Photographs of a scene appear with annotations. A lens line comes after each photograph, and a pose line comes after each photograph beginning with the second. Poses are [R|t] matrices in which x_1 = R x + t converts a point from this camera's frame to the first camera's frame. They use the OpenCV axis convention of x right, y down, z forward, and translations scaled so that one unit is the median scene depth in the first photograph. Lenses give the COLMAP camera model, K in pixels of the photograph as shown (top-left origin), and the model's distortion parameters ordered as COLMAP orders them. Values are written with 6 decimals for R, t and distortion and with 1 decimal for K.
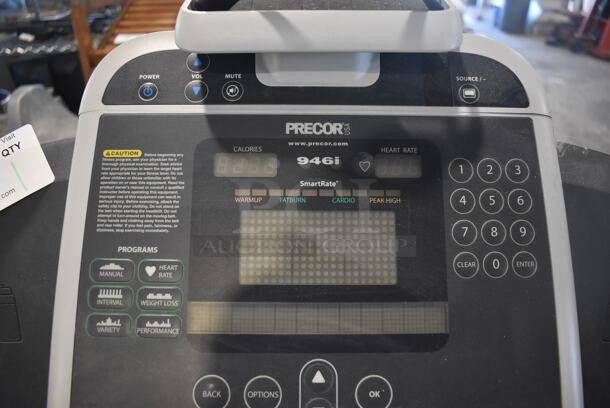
lens RADIAL K [[479.2, 0, 305.0], [0, 479.2, 204.0], [0, 0, 1]] dist [-0.090316, 0.006190]
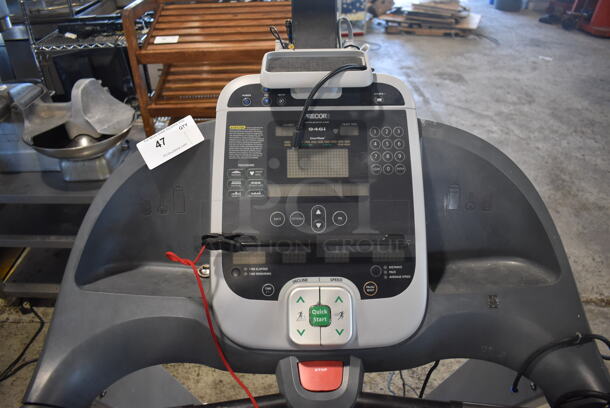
lens RADIAL K [[479.2, 0, 305.0], [0, 479.2, 204.0], [0, 0, 1]] dist [-0.090316, 0.006190]
pose [[0.999850, -0.015820, -0.007041, -0.023230], [0.016120, 0.998868, 0.044755, 0.183507], [0.006325, -0.044862, 0.998973, -1.476892]]
